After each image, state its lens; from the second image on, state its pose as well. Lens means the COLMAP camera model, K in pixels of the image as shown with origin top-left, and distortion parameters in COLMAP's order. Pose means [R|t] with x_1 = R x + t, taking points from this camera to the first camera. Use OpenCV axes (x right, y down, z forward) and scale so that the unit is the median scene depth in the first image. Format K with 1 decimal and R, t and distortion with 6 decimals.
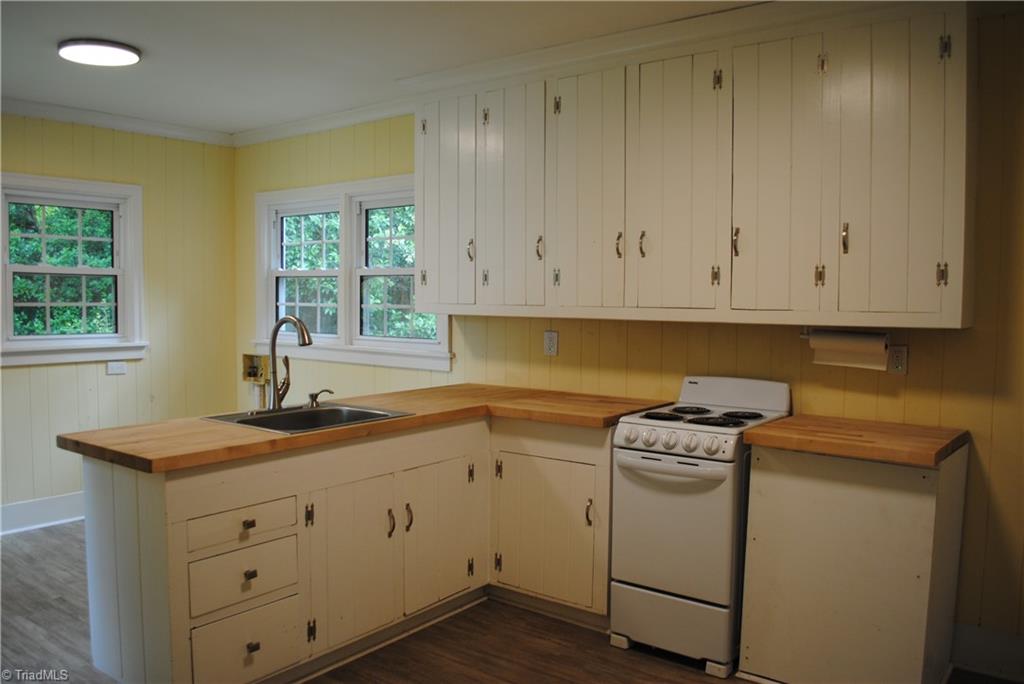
lens RADIAL K [[815.9, 0, 511.9], [0, 815.9, 345.3], [0, 0, 1]] dist [-0.068703, 0.000949]
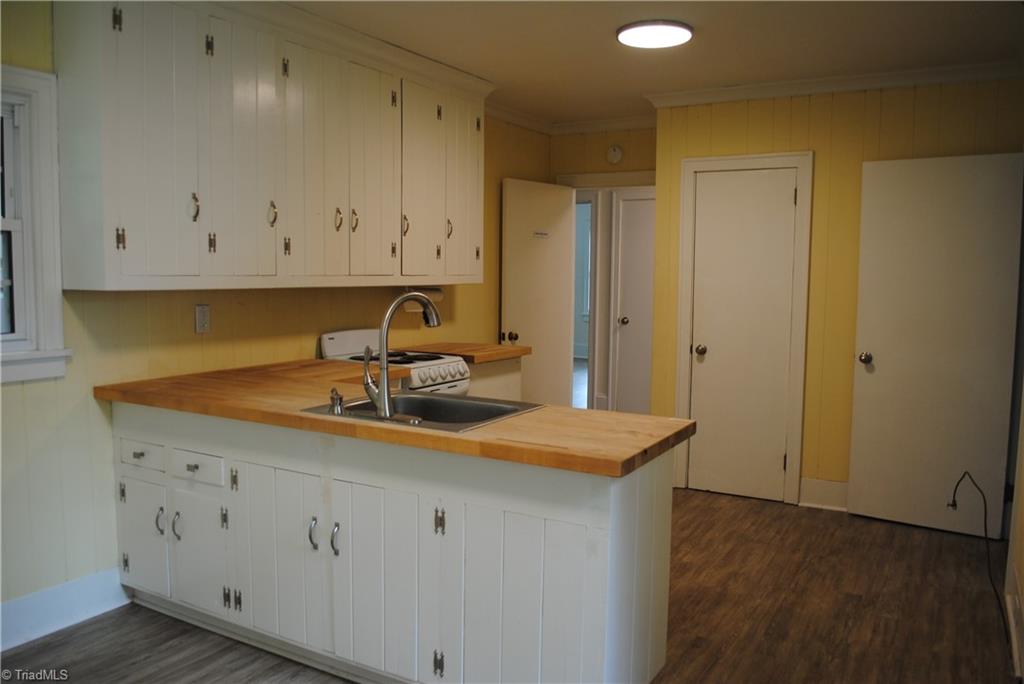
lens RADIAL K [[815.9, 0, 488.9], [0, 815.9, 325.1], [0, 0, 1]] dist [-0.068703, 0.000949]
pose [[-0.110175, -0.081727, 0.990546, -0.975672], [0.040565, 0.995413, 0.086641, -0.066104], [-0.993084, 0.049727, -0.106354, 0.901149]]
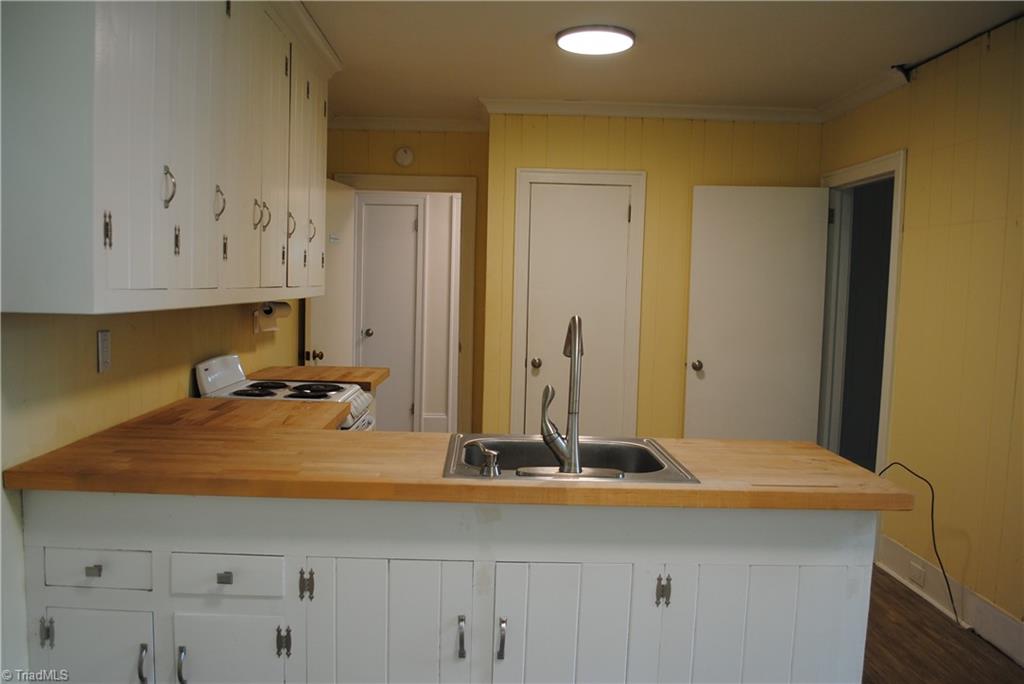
lens RADIAL K [[815.9, 0, 507.7], [0, 815.9, 331.0], [0, 0, 1]] dist [-0.068703, 0.000949]
pose [[-0.616903, -0.075208, 0.783437, -0.678802], [0.007386, 0.994827, 0.101317, -0.083665], [-0.787004, 0.068289, -0.613156, 1.289802]]
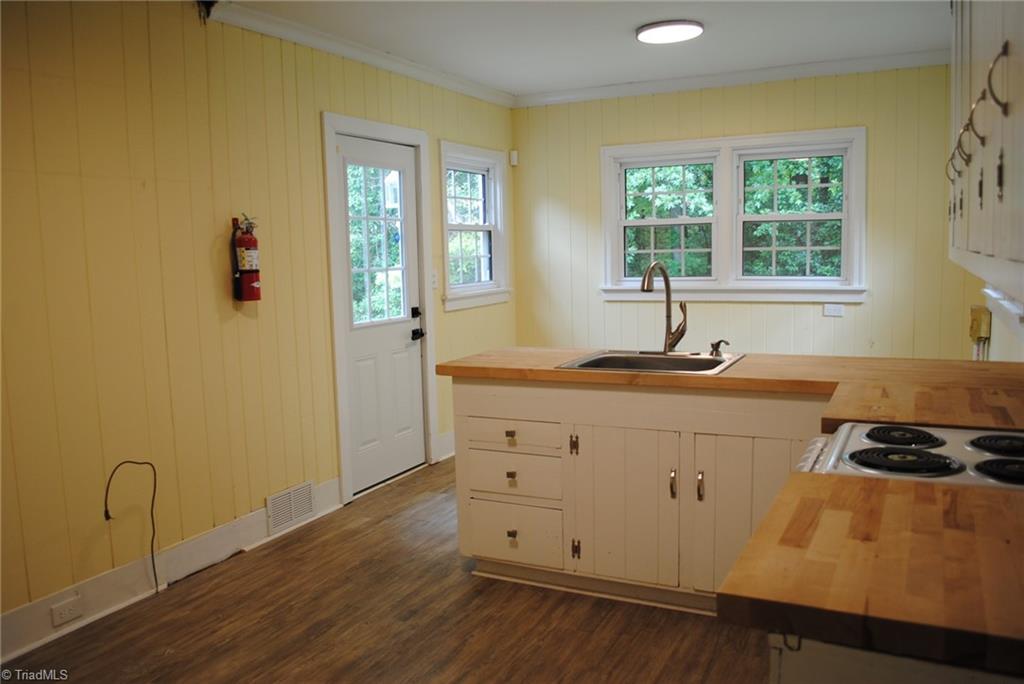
lens RADIAL K [[815.9, 0, 505.3], [0, 815.9, 346.6], [0, 0, 1]] dist [-0.068703, 0.000949]
pose [[0.176373, 0.102247, -0.978999, 0.630304], [-0.024781, 0.994736, 0.099426, -0.024404], [0.984011, 0.006724, 0.177978, 0.556722]]
